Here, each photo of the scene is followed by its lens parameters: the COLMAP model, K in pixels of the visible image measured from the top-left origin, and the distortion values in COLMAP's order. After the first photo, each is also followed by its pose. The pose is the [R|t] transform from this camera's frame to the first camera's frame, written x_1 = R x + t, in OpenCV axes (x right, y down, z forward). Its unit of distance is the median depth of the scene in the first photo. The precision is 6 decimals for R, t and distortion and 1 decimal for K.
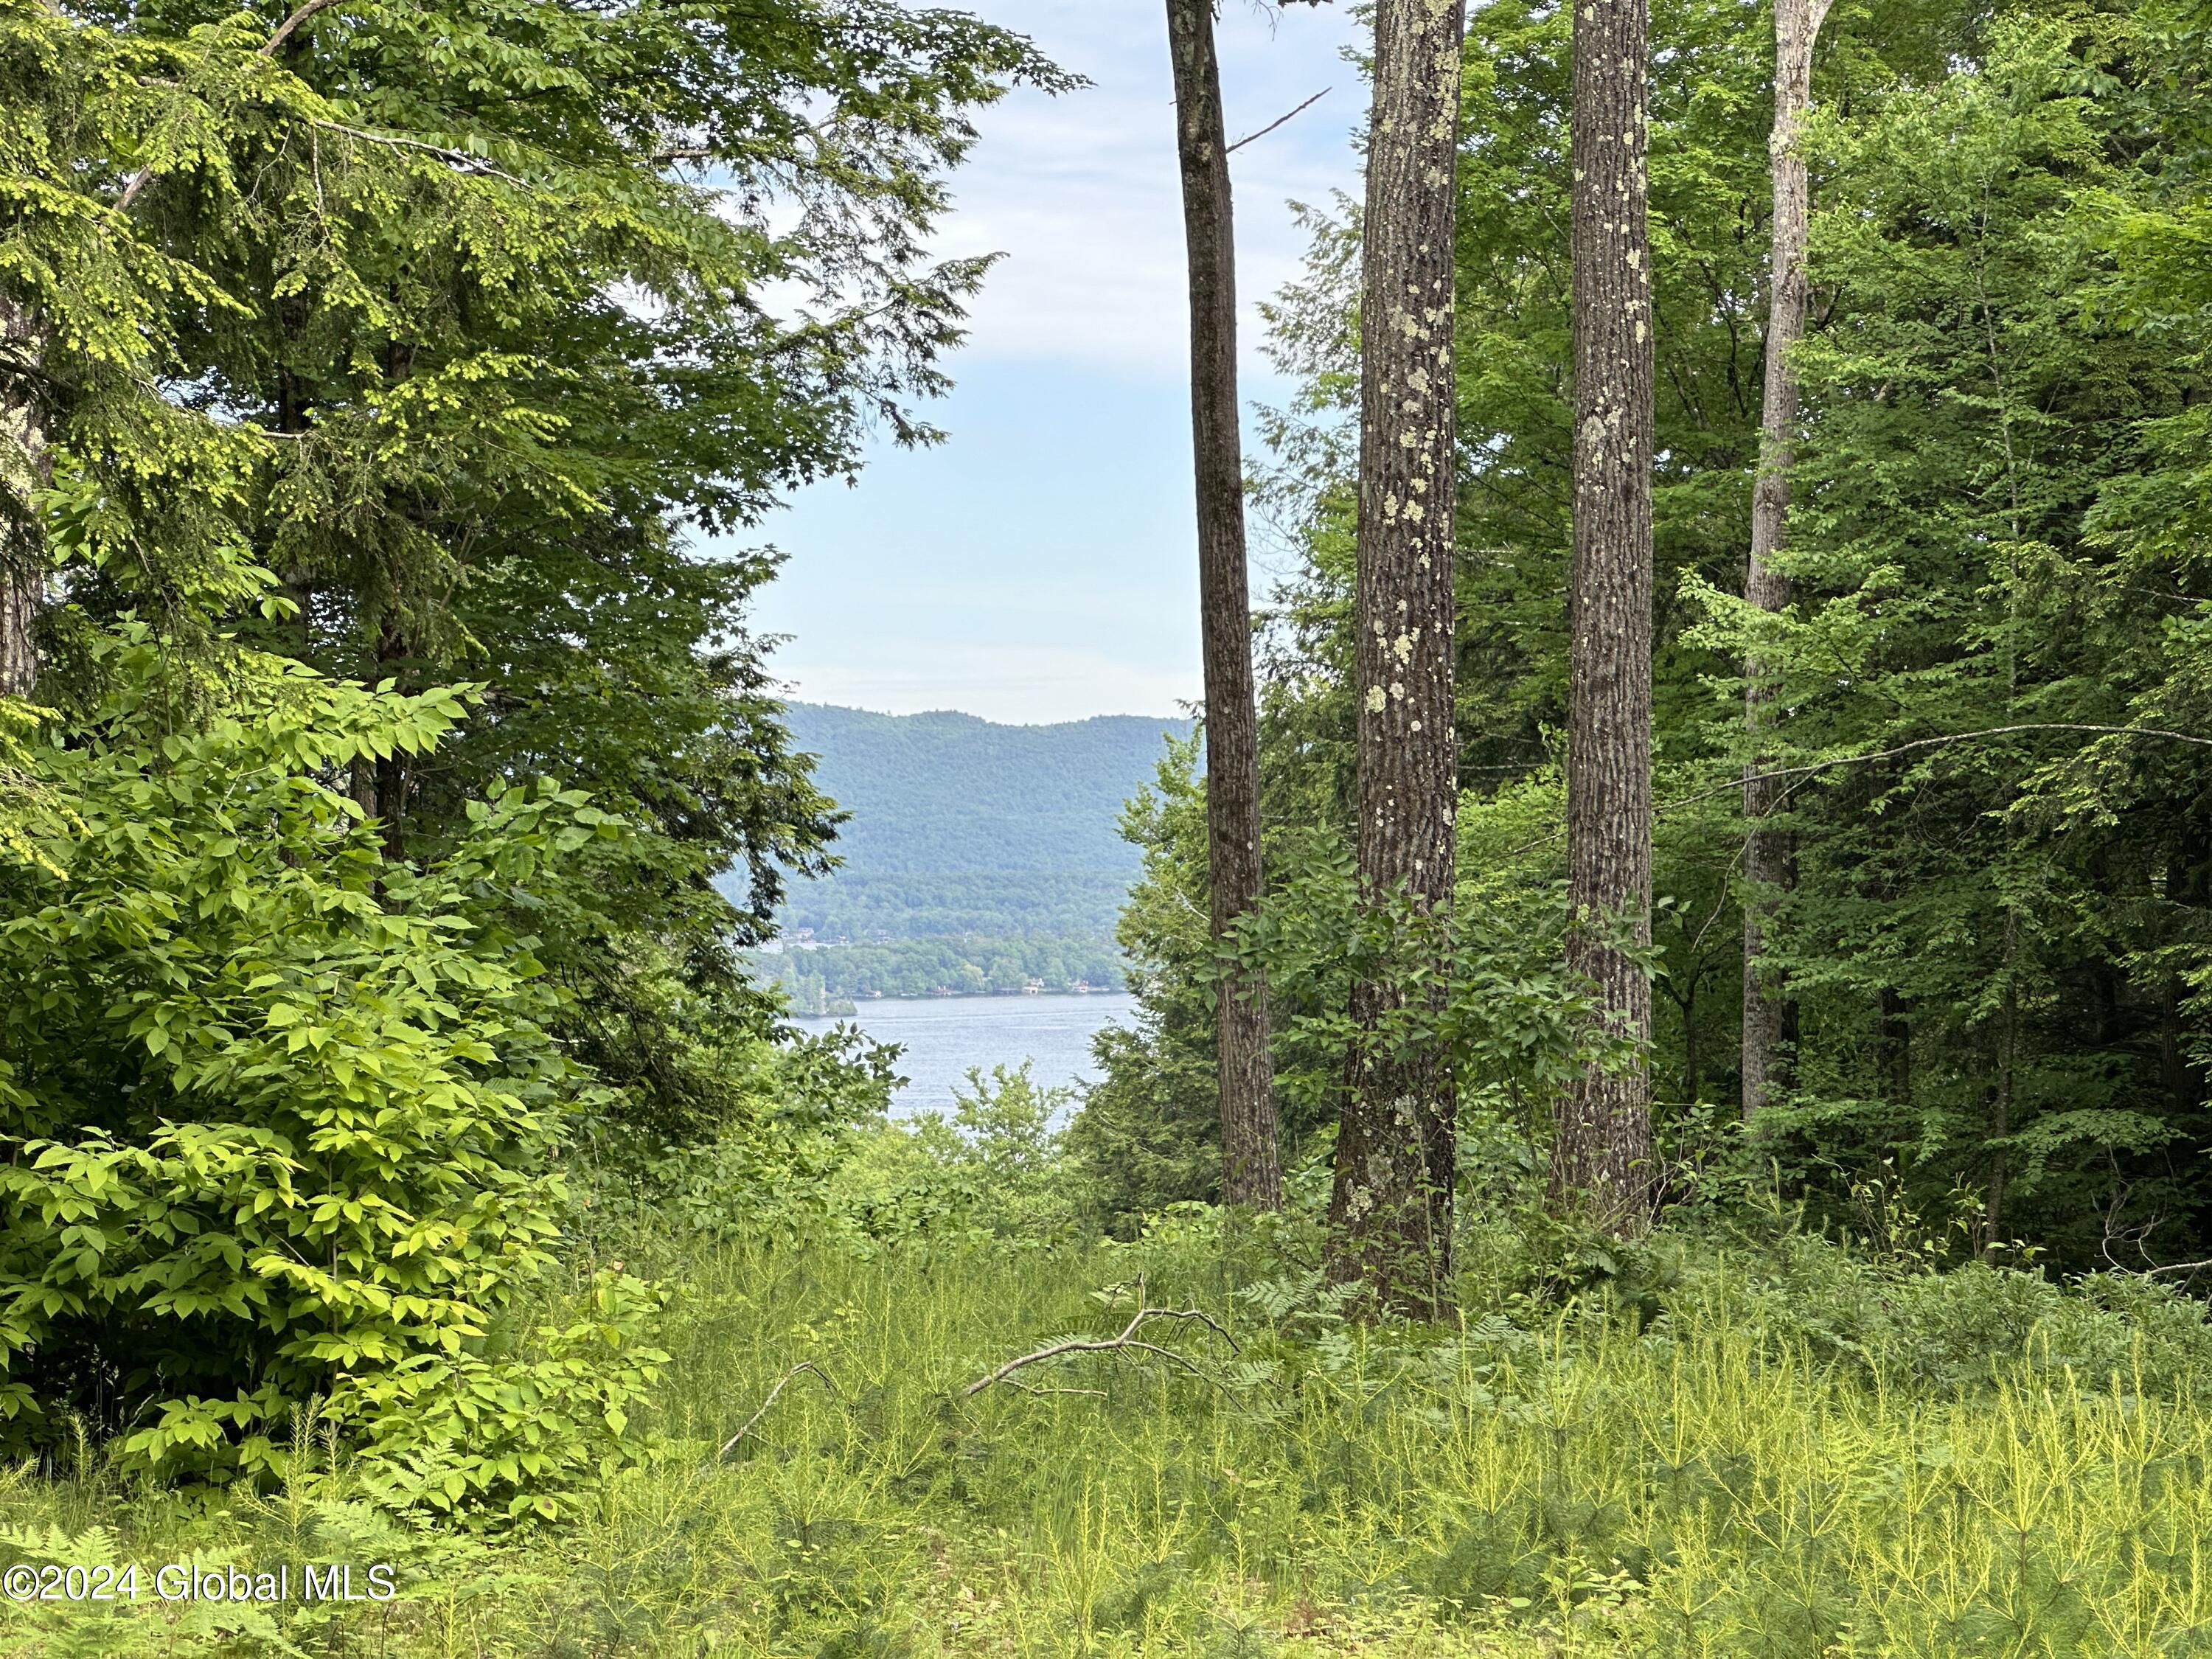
lens RADIAL K [[5020.4, 0, 1118.4], [0, 5020.4, 777.8], [0, 0, 1]] dist [-0.121327, 5.202233]
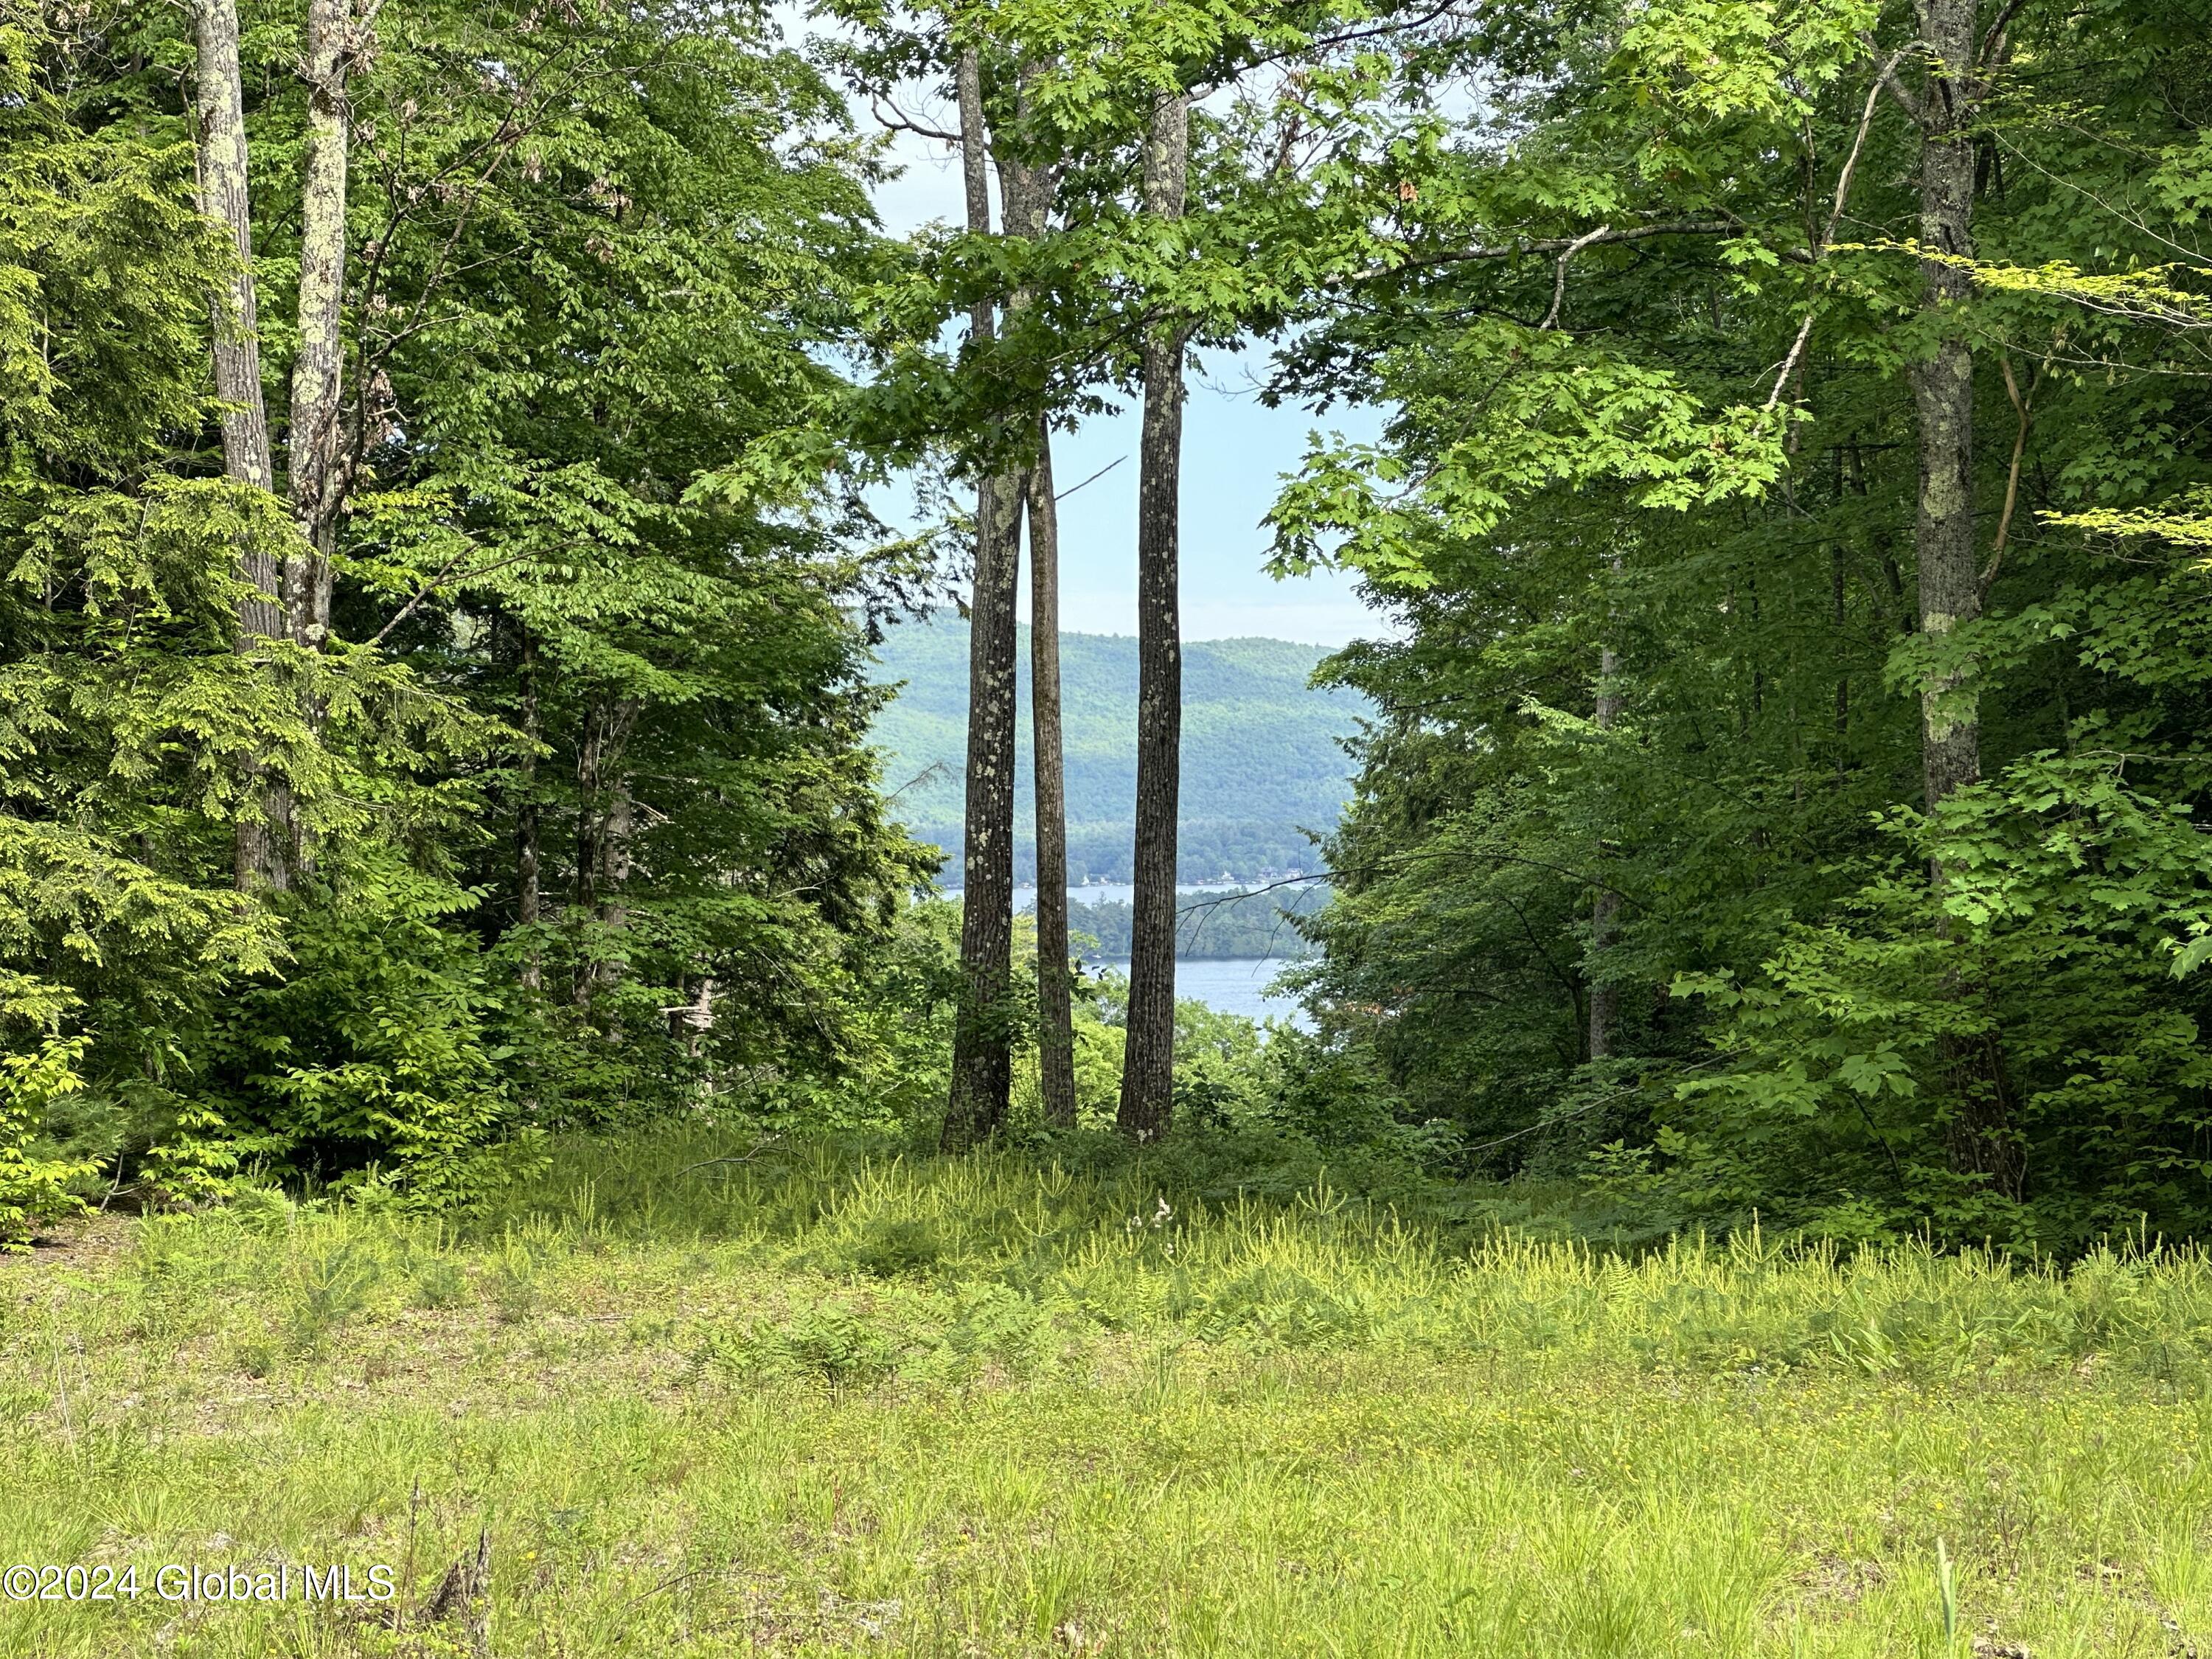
lens RADIAL K [[5020.4, 0, 1118.4], [0, 5020.4, 777.8], [0, 0, 1]] dist [-0.121327, 5.202233]
pose [[0.995398, 0.005807, -0.095655, 0.450006], [-0.004712, 0.999921, 0.011674, -0.109299], [0.095715, -0.011170, 0.995346, -1.517714]]
